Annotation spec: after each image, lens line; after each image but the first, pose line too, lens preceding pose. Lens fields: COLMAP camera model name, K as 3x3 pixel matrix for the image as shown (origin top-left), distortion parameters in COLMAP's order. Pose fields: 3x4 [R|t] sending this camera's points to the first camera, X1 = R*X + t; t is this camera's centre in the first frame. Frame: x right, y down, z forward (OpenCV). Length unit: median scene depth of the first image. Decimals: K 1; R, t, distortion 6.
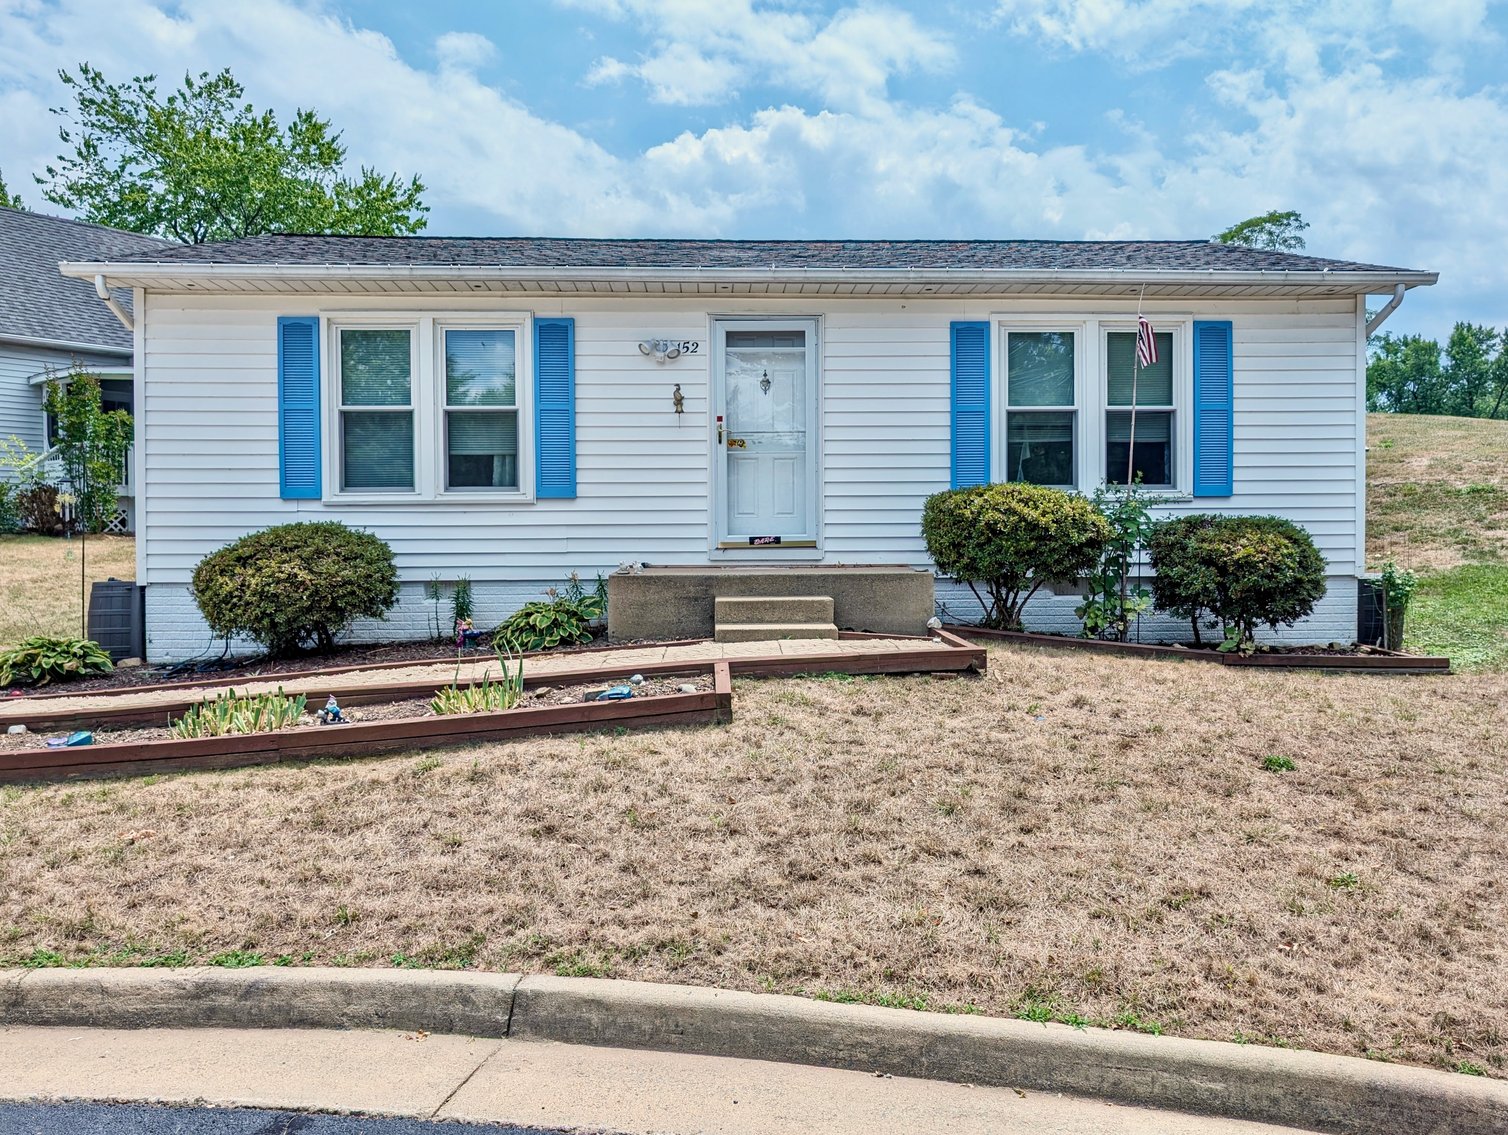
lens RADIAL K [[1108.1, 0, 754.0], [0, 1108.1, 567.5], [0, 0, 1]] dist [0.021080, 0.003909]
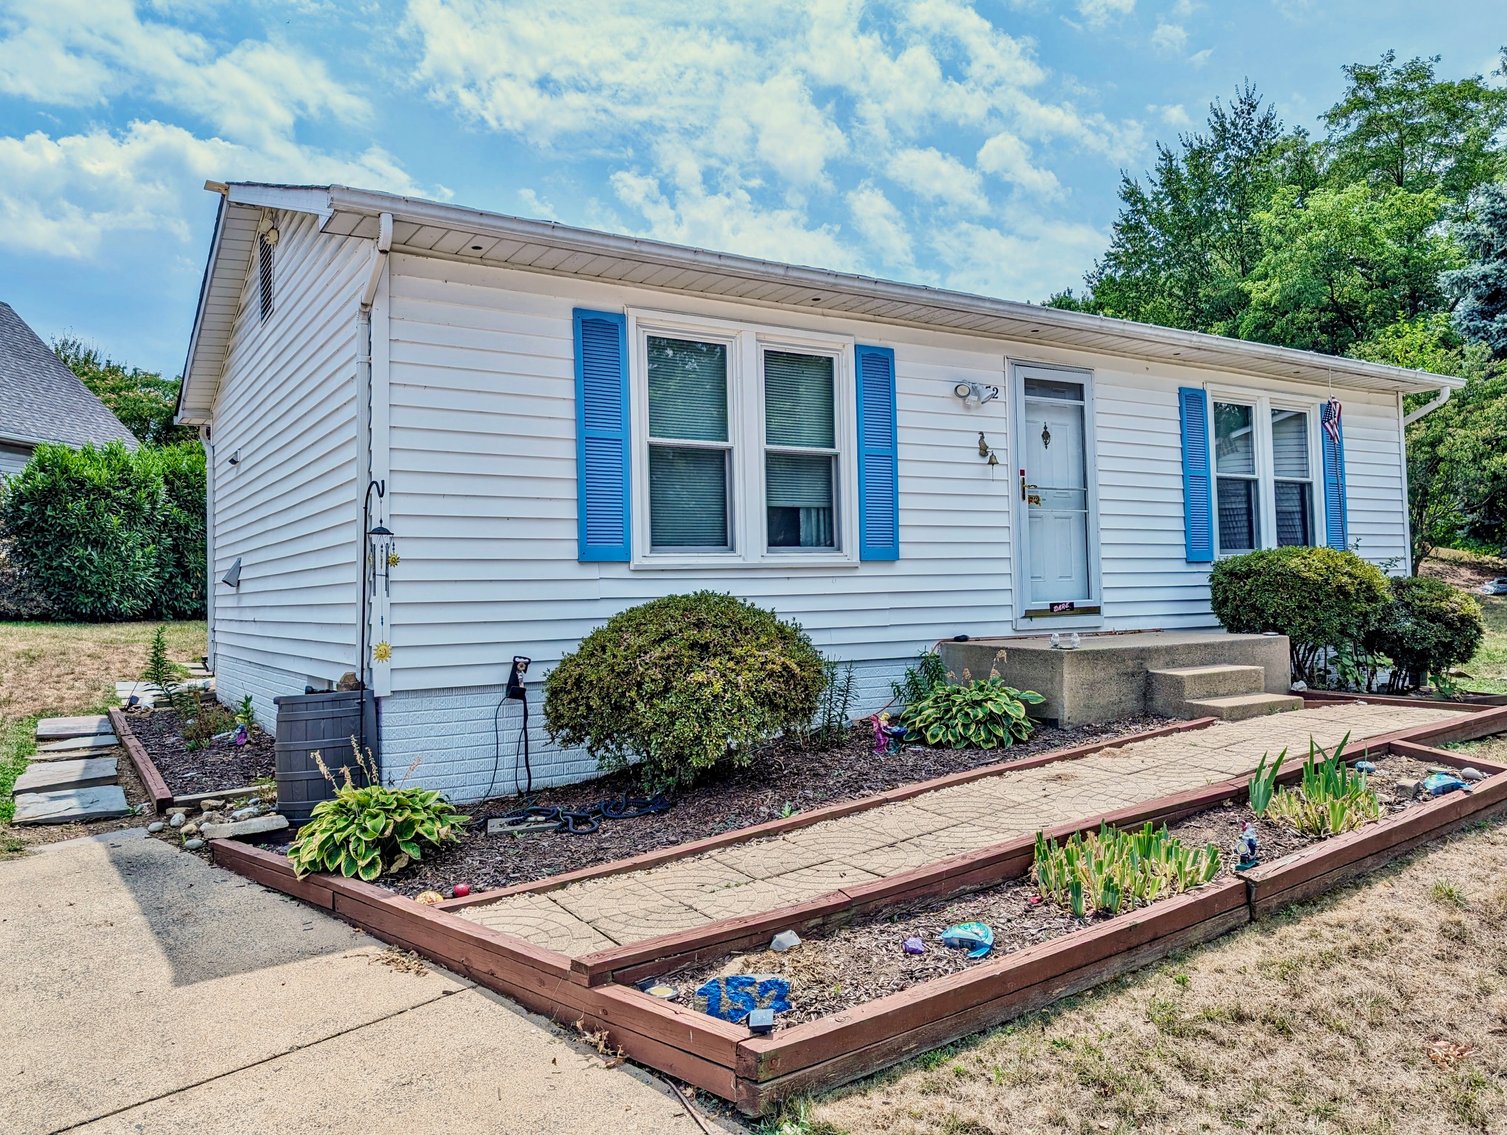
lens RADIAL K [[1119.2, 0, 753.5], [0, 1119.2, 567.5], [0, 0, 1]] dist [0.010783, -0.024423]
pose [[0.867776, -0.003024, 0.496946, -0.671268], [0.031248, 0.998335, -0.048490, -0.019861], [-0.495972, 0.057607, 0.866426, 0.321248]]
